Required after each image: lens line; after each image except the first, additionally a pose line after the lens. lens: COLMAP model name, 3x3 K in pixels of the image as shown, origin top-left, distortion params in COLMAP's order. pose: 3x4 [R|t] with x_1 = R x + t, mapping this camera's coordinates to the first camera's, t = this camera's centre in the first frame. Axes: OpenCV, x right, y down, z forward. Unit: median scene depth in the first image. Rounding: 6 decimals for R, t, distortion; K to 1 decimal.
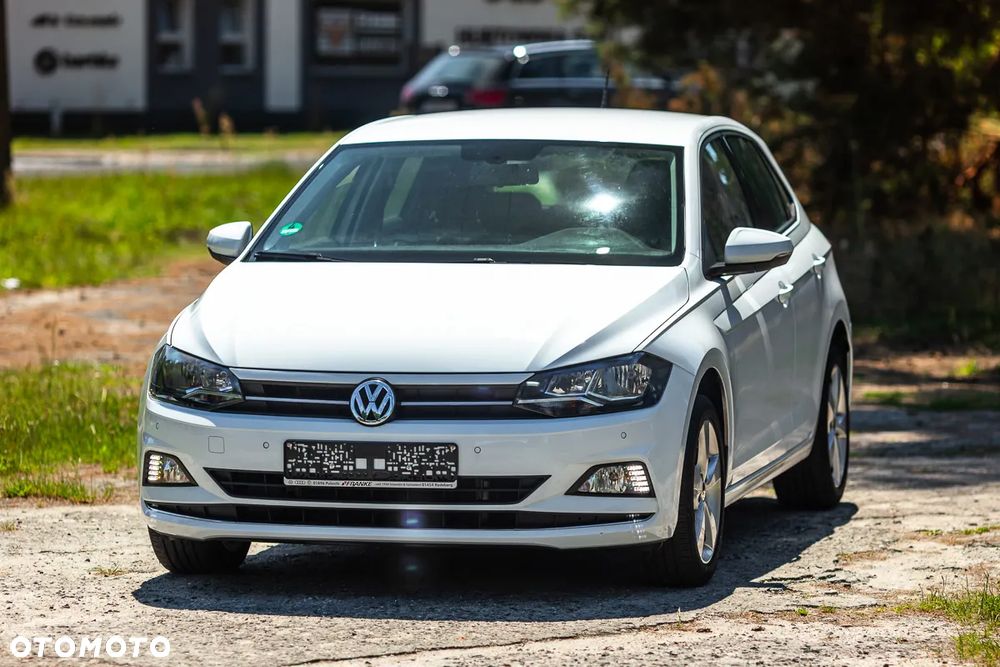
lens RADIAL K [[4394.3, 0, 500.0], [0, 4394.3, 333.5], [0, 0, 1]] dist [-0.001968, 2.331546]
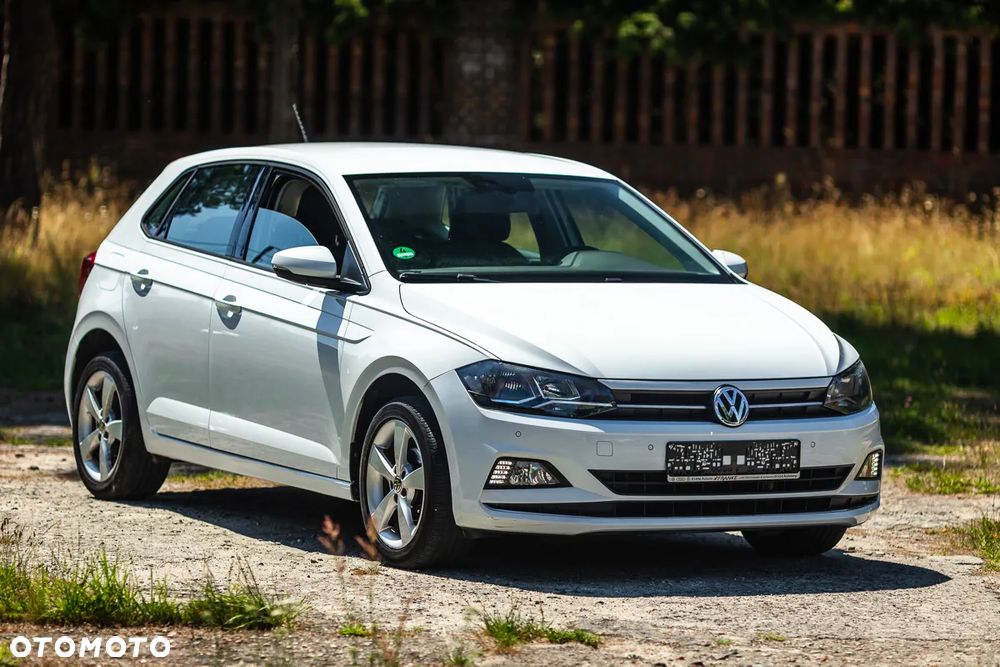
lens RADIAL K [[4394.3, 0, 500.0], [0, 4394.3, 333.5], [0, 0, 1]] dist [-0.001968, 2.331546]
pose [[0.733432, -0.016445, 0.679564, -0.847391], [0.014295, 0.999859, 0.008768, -0.014118], [-0.679613, 0.003284, 0.733563, 0.202067]]
